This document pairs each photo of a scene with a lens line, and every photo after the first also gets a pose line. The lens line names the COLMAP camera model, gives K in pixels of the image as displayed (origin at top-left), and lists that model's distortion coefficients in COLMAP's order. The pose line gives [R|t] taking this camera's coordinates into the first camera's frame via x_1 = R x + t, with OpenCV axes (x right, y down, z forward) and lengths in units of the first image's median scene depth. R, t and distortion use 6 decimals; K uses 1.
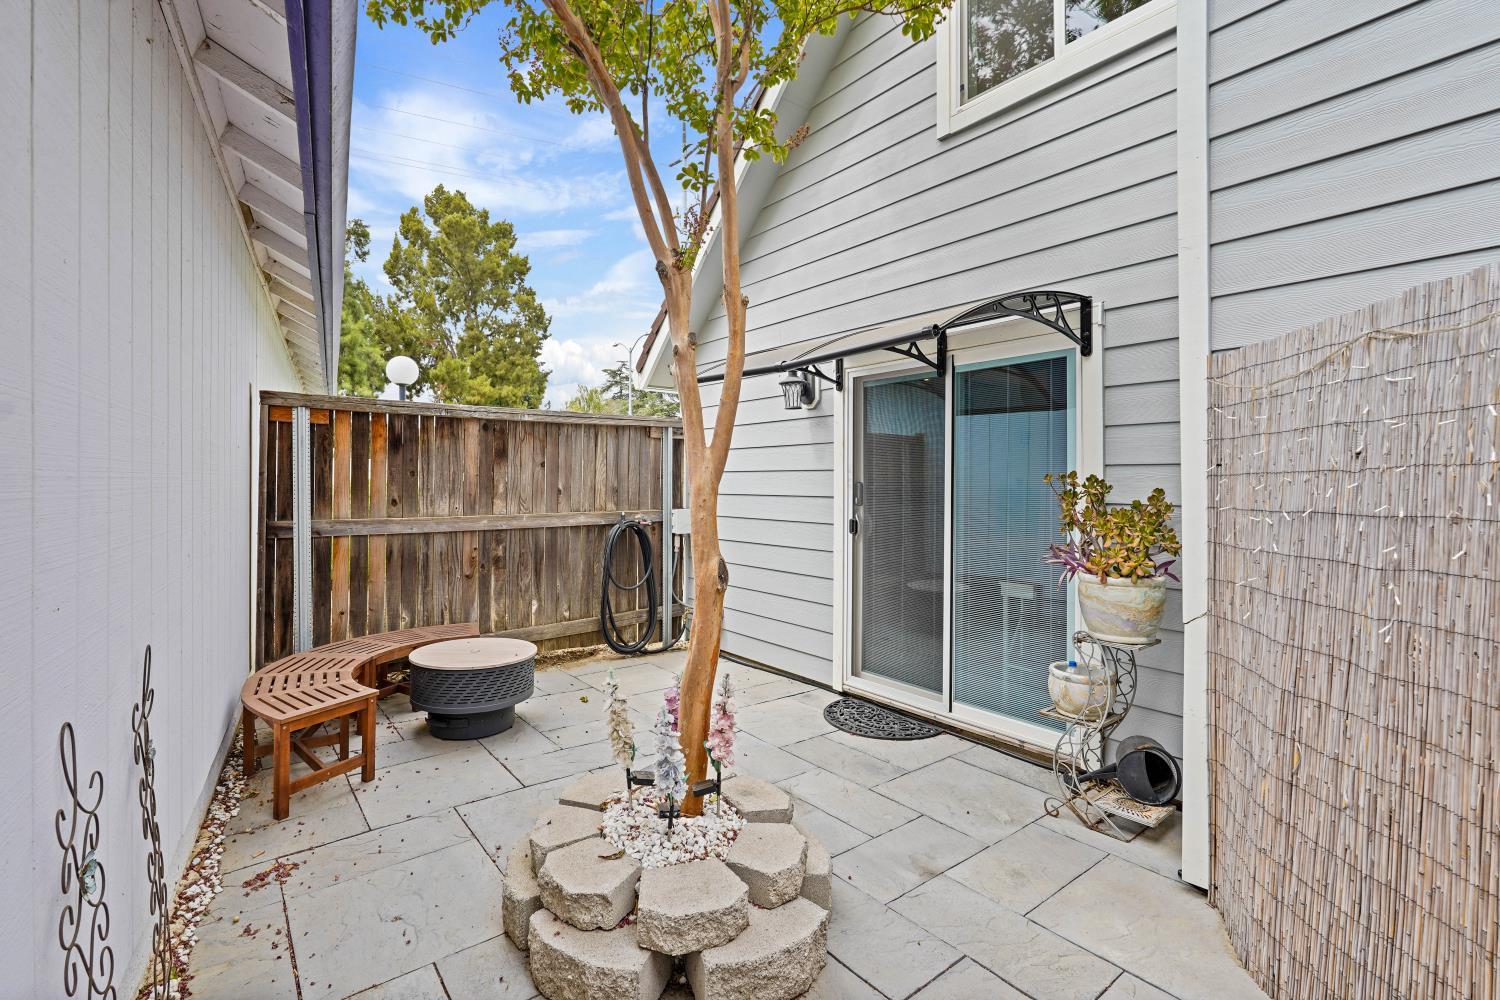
lens RADIAL K [[669.8, 0, 747.4], [0, 669.8, 484.3], [0, 0, 1]] dist [-0.012635, 0.000196]
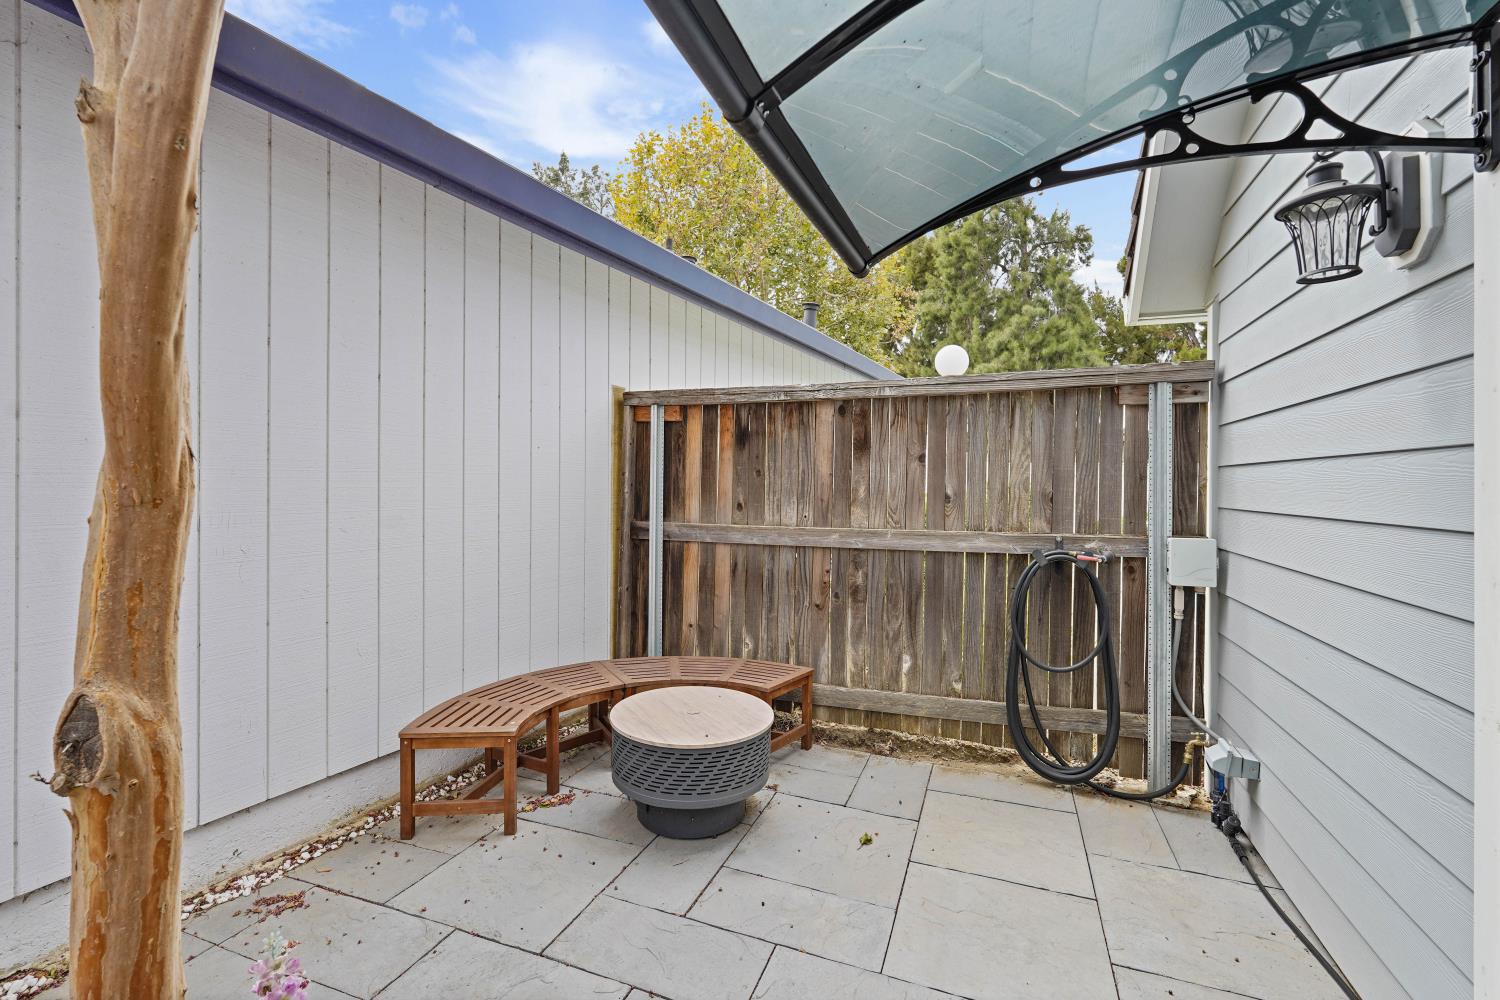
lens RADIAL K [[669.8, 0, 747.4], [0, 669.8, 484.3], [0, 0, 1]] dist [-0.012635, 0.000196]
pose [[0.512509, 0.002872, -0.858677, 0.200370], [-0.009613, 0.999951, -0.002393, 0.000291], [0.858628, 0.009481, 0.512511, 0.530927]]
